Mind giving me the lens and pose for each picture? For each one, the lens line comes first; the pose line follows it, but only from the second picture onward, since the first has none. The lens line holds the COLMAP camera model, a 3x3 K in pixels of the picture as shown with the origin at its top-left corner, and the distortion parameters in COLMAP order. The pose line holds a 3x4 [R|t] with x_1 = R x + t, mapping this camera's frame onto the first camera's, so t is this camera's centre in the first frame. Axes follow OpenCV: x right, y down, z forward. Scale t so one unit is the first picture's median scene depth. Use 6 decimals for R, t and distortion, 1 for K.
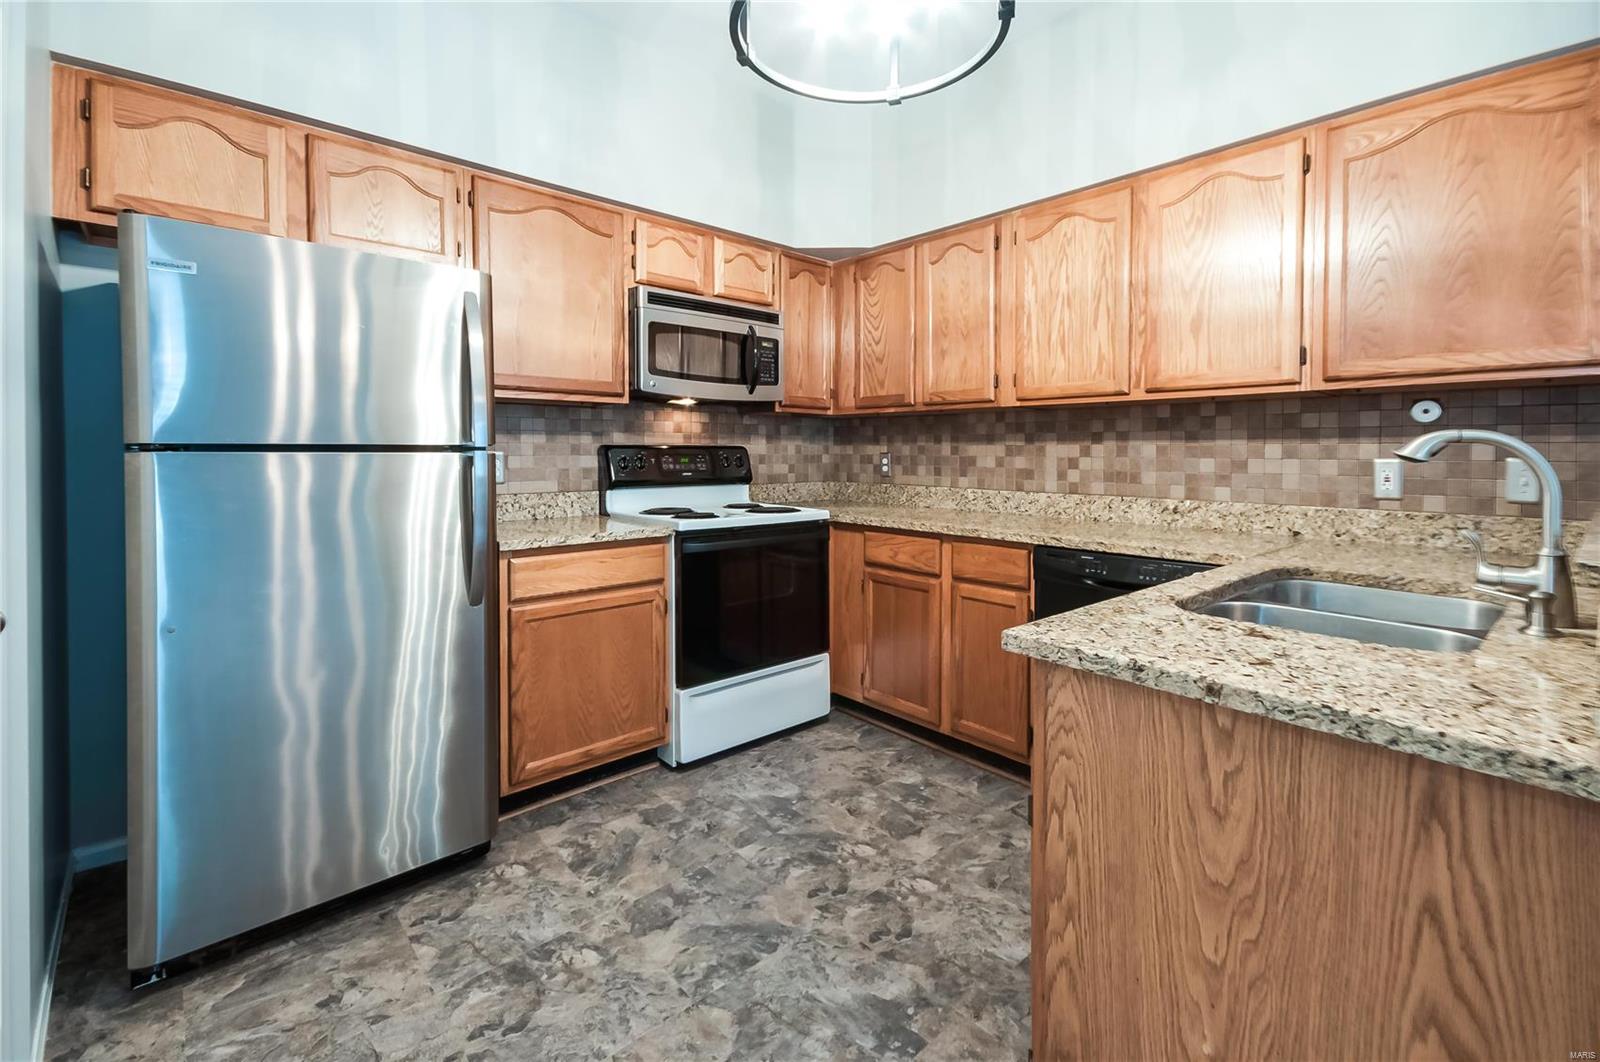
lens RADIAL K [[713.5, 0, 812.8], [0, 713.5, 459.0], [0, 0, 1]] dist [0.010895, -0.001307]
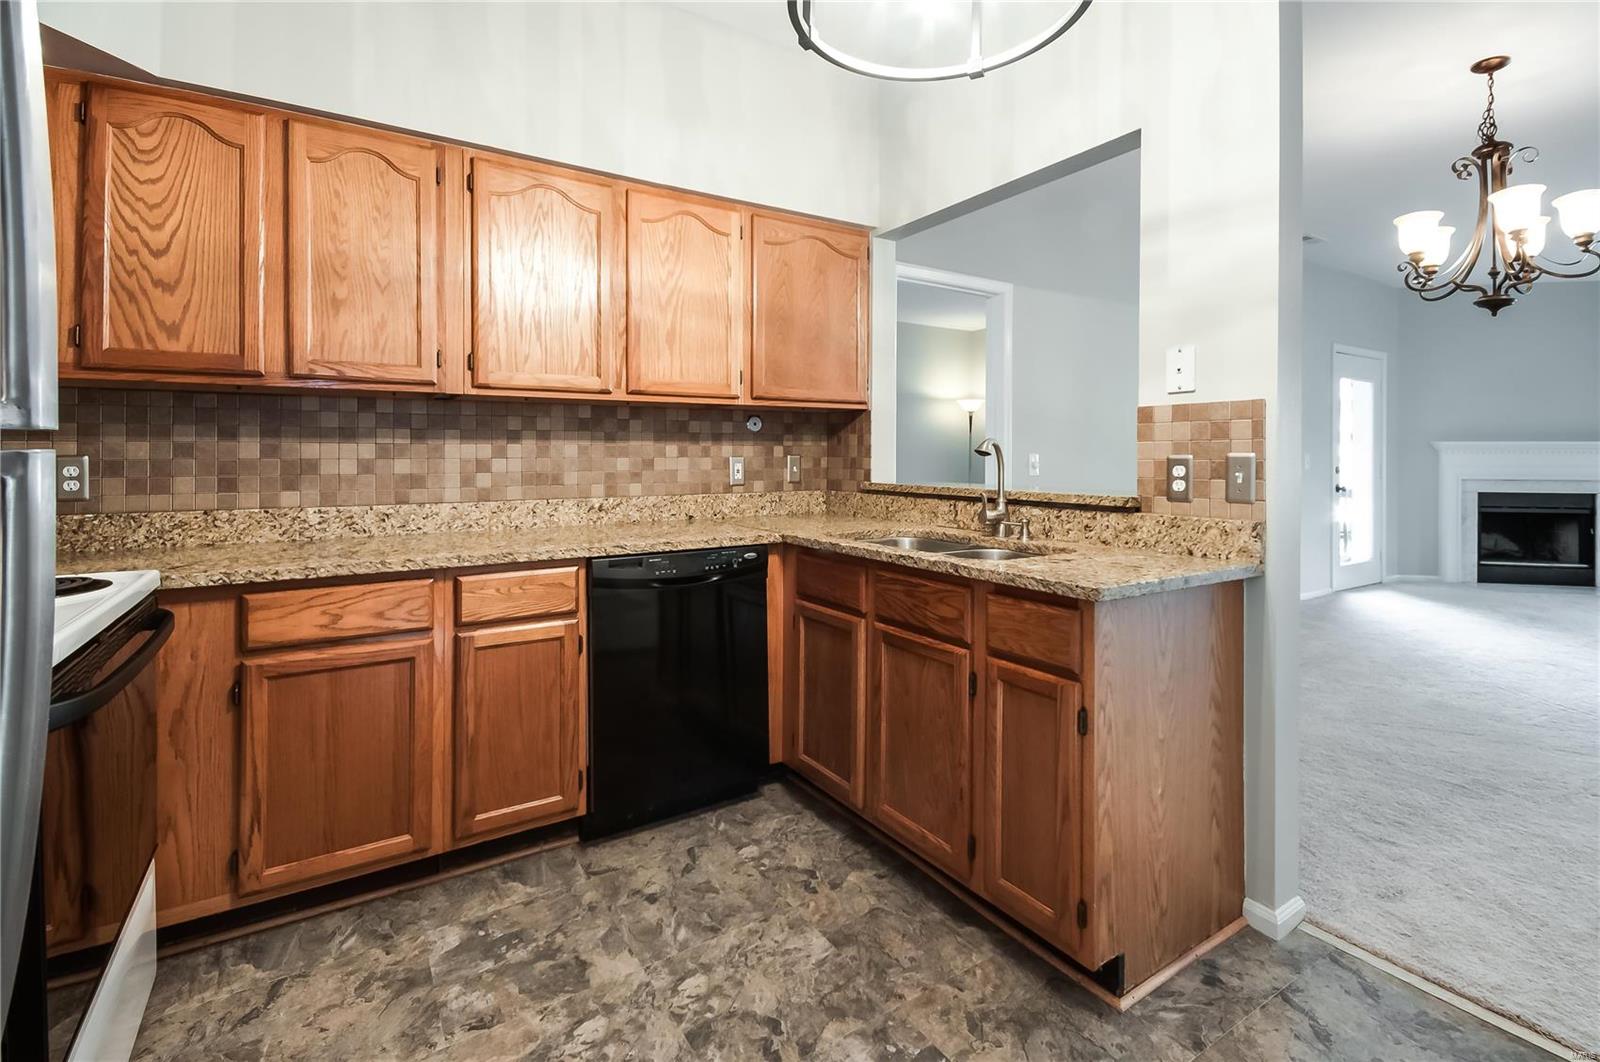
lens RADIAL K [[713.5, 0, 791.1], [0, 713.5, 450.1], [0, 0, 1]] dist [0.010895, -0.001307]
pose [[0.173709, 0.000897, 0.984797, -0.479571], [0.012611, 0.999916, -0.003135, -0.006090], [-0.984716, 0.012964, 0.173683, 0.566535]]
